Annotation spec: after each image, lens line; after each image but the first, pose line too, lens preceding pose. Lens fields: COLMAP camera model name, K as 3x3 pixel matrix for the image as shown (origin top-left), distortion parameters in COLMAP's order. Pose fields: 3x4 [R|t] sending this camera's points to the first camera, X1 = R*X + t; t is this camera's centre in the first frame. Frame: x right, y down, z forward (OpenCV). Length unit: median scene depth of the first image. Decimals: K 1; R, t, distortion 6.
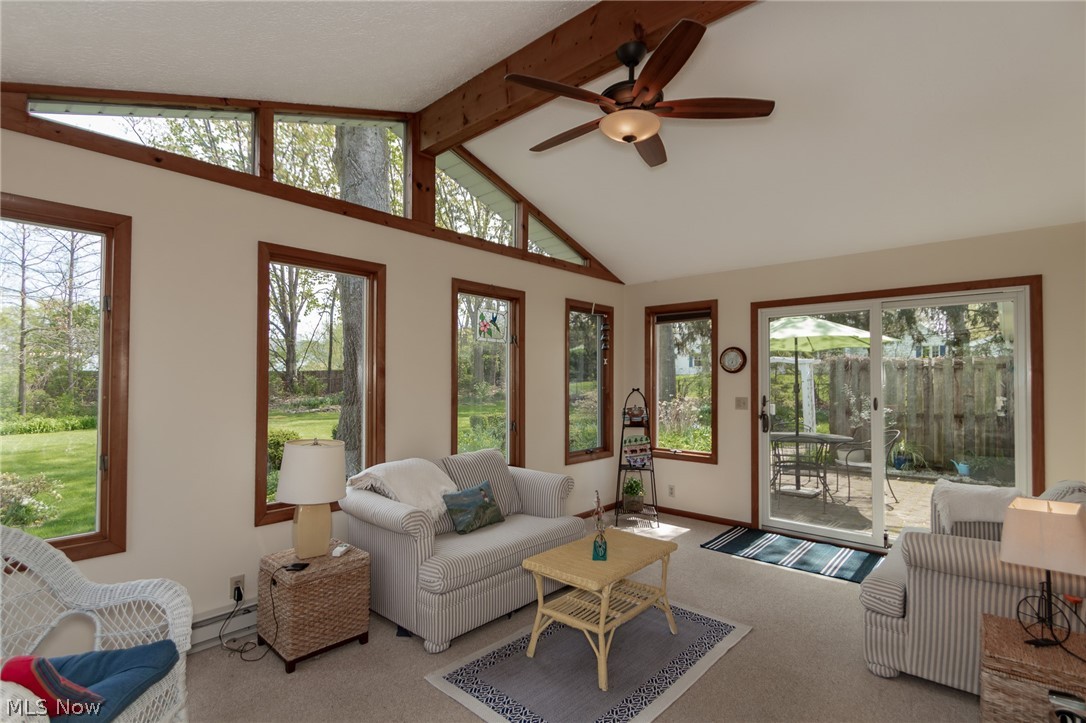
lens RADIAL K [[500.3, 0, 541.6], [0, 500.3, 369.9], [0, 0, 1]] dist [0.000534, -0.001195]
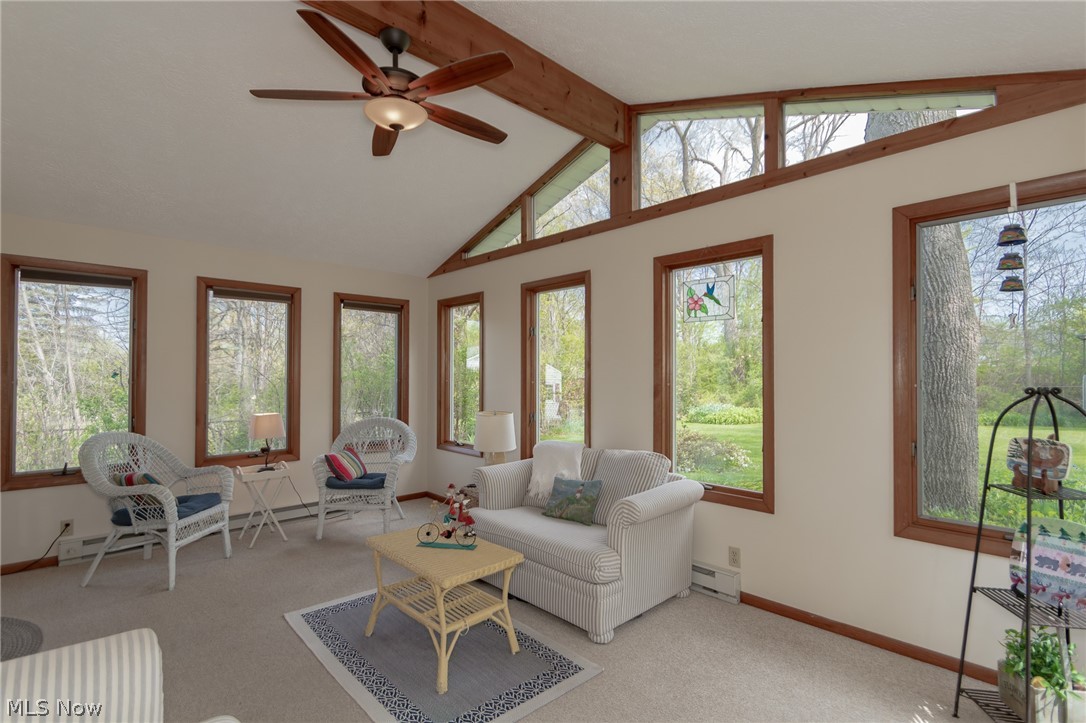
lens RADIAL K [[522.2, 0, 534.7], [0, 522.2, 367.6], [0, 0, 1]] dist [0.008634, -0.000152]
pose [[-0.092861, -0.013368, -0.995589, 0.717869], [0.028039, 0.999478, -0.016035, 0.020890], [0.995284, -0.029405, -0.092438, 0.805644]]
